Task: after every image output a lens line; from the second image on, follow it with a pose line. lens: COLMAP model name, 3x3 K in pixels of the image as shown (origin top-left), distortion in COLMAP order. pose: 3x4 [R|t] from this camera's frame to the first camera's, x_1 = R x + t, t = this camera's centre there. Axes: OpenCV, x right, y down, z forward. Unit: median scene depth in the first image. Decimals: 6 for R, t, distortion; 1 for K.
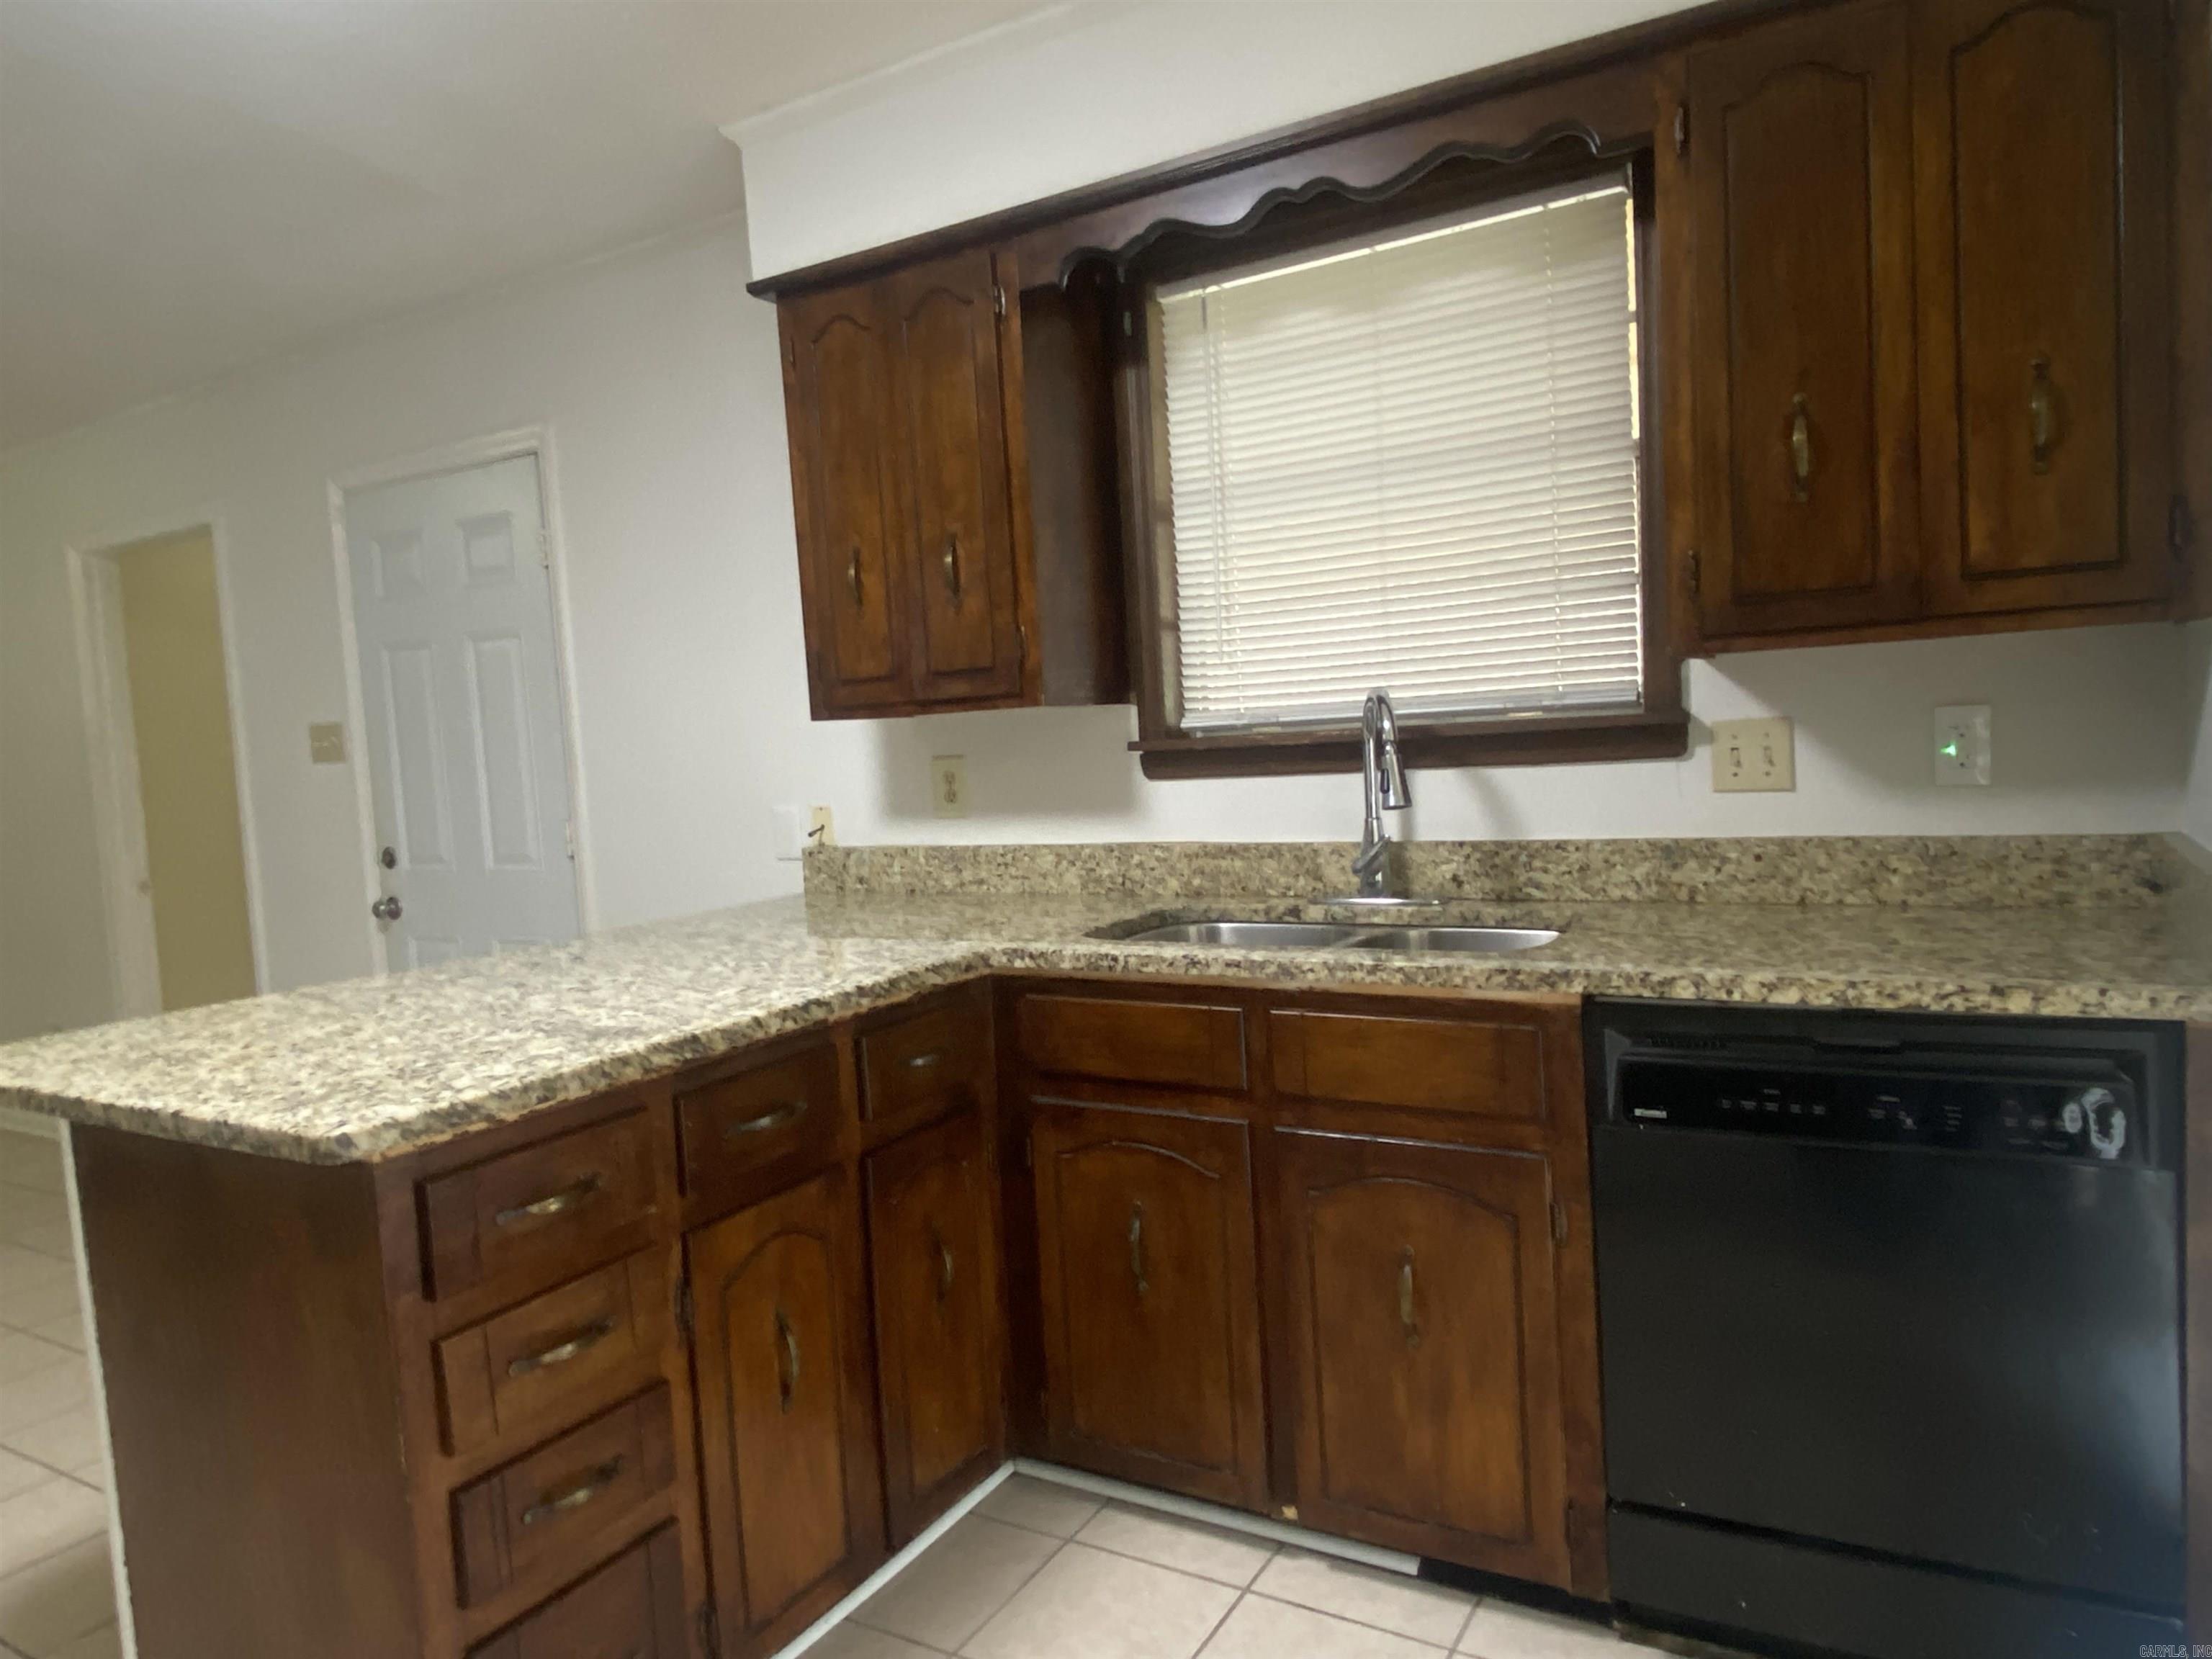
lens RADIAL K [[1482.7, 0, 1089.1], [0, 1482.7, 827.7], [0, 0, 1]] dist [0.086121, 0.000137]
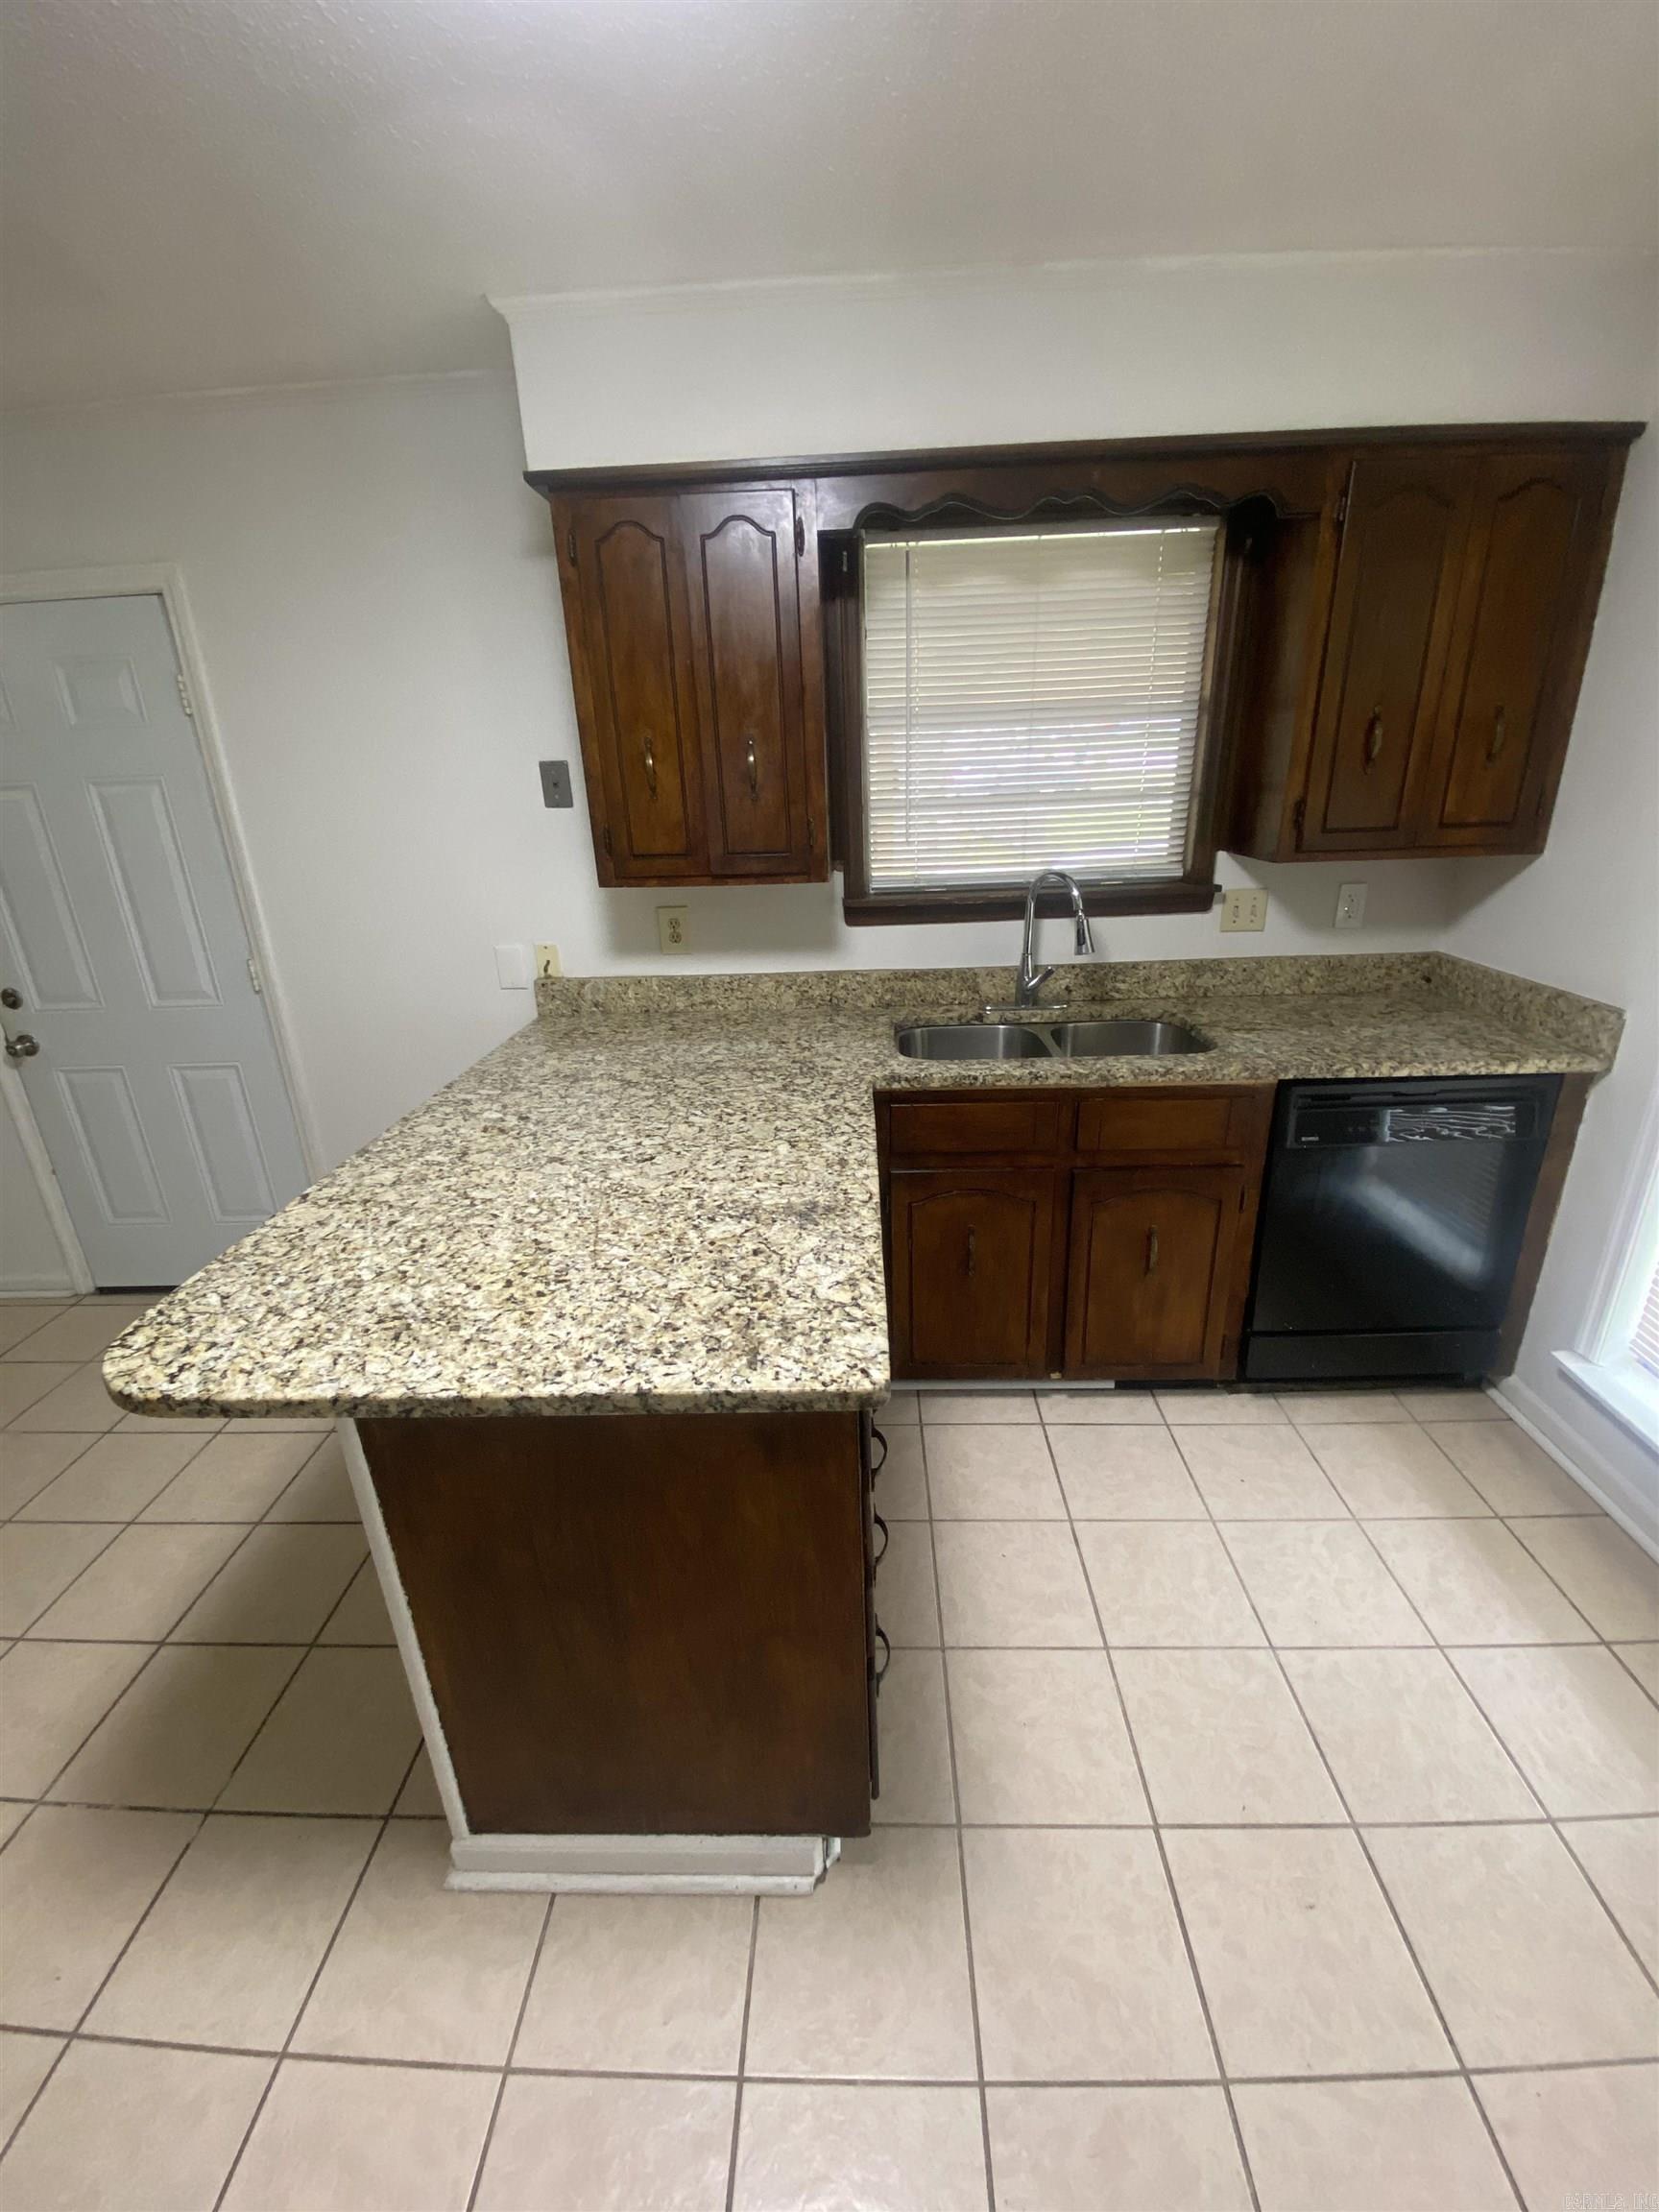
lens RADIAL K [[909.7, 0, 836.9], [0, 909.7, 1113.3], [0, 0, 1]] dist [0.040048, -0.000309]
pose [[0.869479, -0.145811, 0.471960, -0.443870], [0.017490, 0.963929, 0.265584, -0.099120], [-0.493661, -0.222665, 0.840666, 0.258341]]
